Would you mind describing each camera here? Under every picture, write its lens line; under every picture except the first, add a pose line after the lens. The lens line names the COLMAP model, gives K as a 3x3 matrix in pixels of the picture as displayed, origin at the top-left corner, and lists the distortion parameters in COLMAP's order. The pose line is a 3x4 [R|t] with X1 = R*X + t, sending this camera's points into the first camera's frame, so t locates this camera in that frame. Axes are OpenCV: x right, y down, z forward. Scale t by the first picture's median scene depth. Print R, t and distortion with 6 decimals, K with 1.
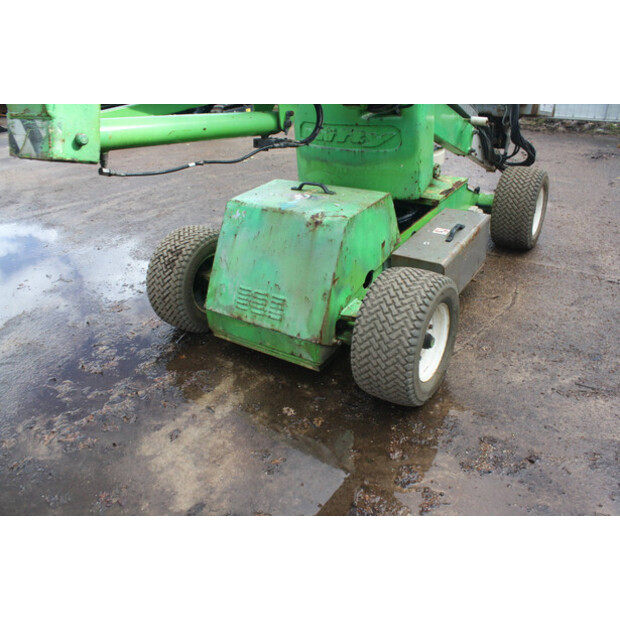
lens RADIAL K [[518.3, 0, 310.0], [0, 518.3, 310.0], [0, 0, 1]] dist [-0.176464, 0.168887]
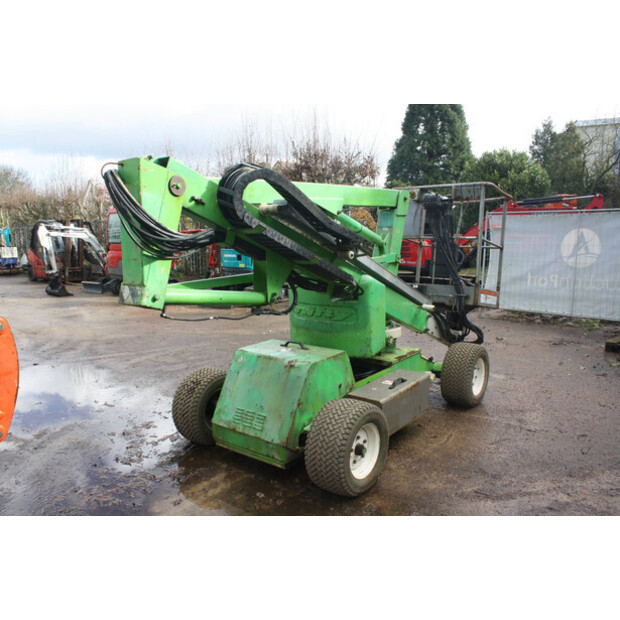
lens RADIAL K [[518.3, 0, 310.0], [0, 518.3, 310.0], [0, 0, 1]] dist [-0.176464, 0.168887]
pose [[0.996578, 0.058005, -0.058881, 0.132040], [-0.074738, 0.936628, -0.342259, 0.170897], [0.035297, 0.345489, 0.937759, -0.418339]]
